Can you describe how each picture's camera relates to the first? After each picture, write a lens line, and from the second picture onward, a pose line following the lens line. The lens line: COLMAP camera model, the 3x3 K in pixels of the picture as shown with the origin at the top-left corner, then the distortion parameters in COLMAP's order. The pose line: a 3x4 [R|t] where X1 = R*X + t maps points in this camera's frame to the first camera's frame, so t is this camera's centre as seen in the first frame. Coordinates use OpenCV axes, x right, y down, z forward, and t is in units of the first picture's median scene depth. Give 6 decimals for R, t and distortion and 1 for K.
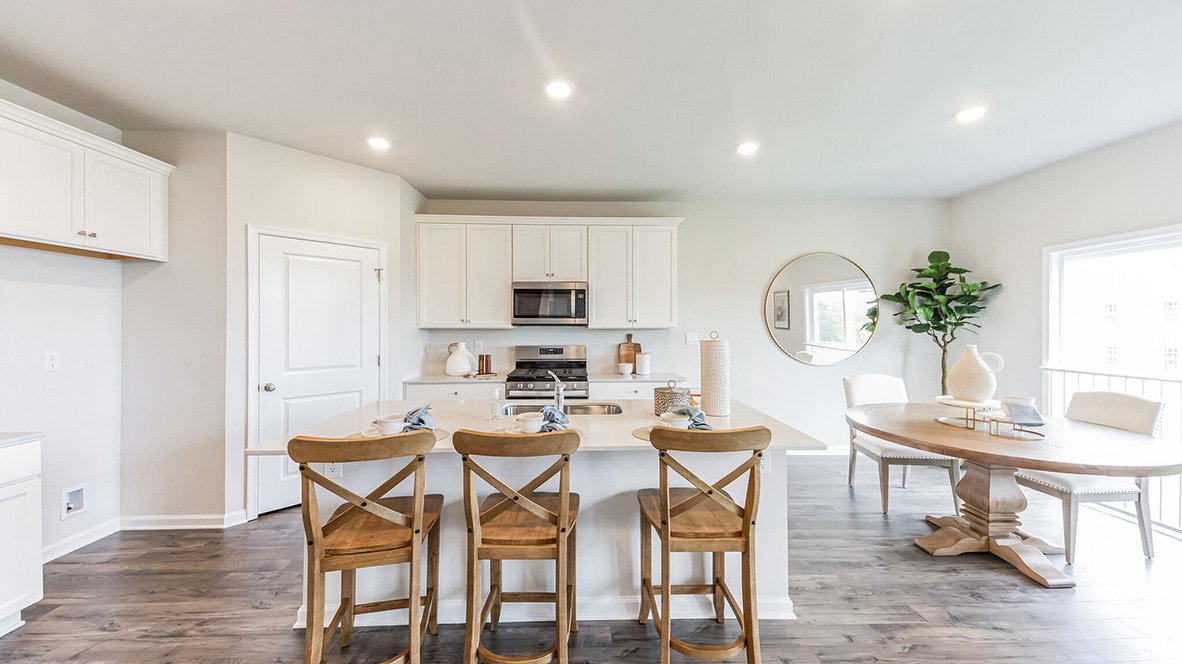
lens RADIAL K [[468.9, 0, 591.0], [0, 468.9, 332.0], [0, 0, 1]] dist [0.001056, 0.000001]
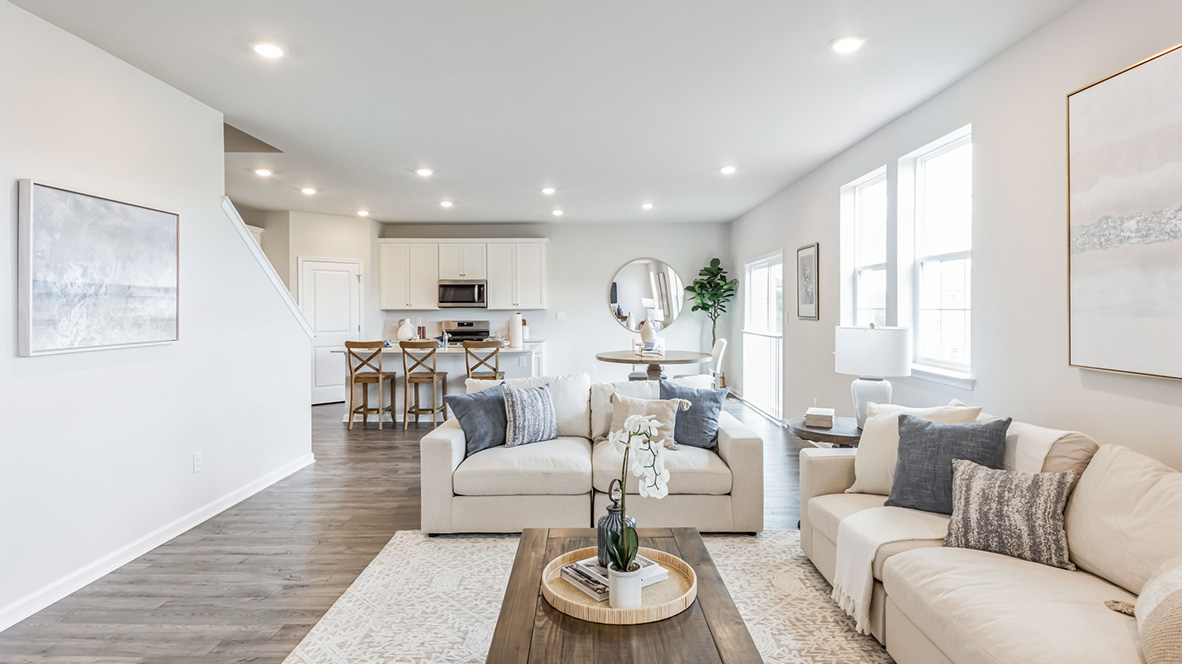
lens RADIAL K [[670.4, 0, 591.0], [0, 670.4, 332.0], [0, 0, 1]] dist [-0.000463, -0.000015]
pose [[0.999775, -0.003425, -0.020936, 0.396540], [0.003641, 0.999941, 0.010282, 0.047487], [0.020900, -0.010356, 0.999728, -1.265226]]
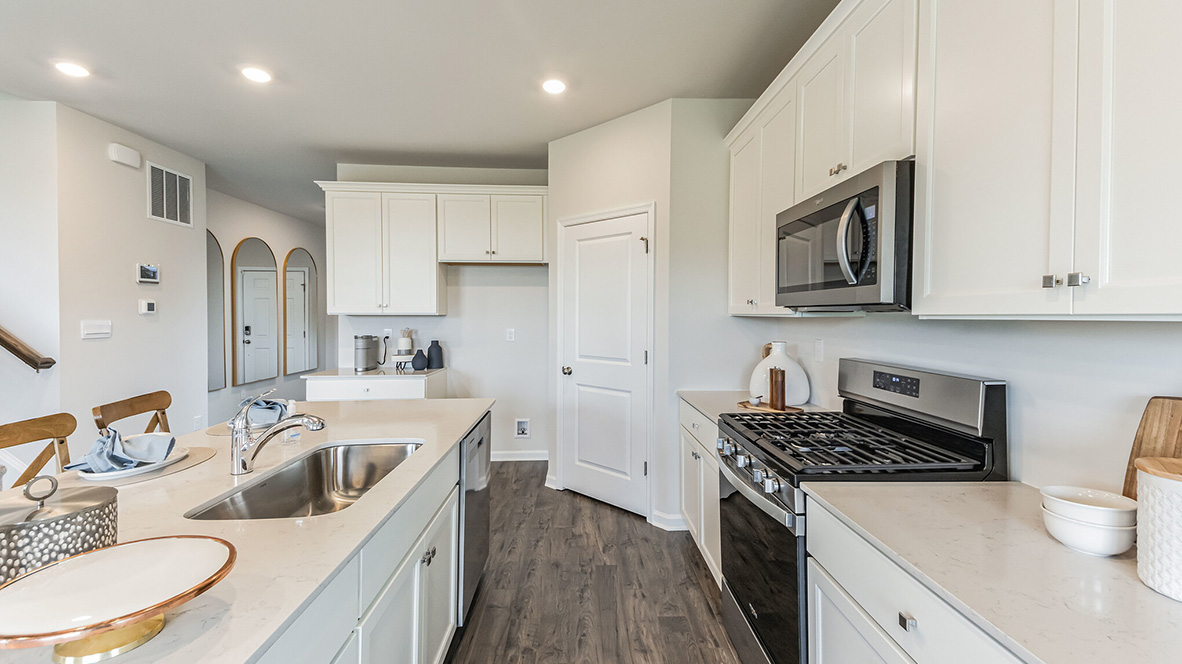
lens RADIAL K [[468.9, 0, 591.0], [0, 468.9, 332.0], [0, 0, 1]] dist [0.001056, 0.000001]
pose [[0.018412, 0.041890, -0.998953, 0.275339], [-0.009528, 0.999084, 0.041720, -0.009684], [0.999785, 0.008749, 0.018795, 0.823927]]
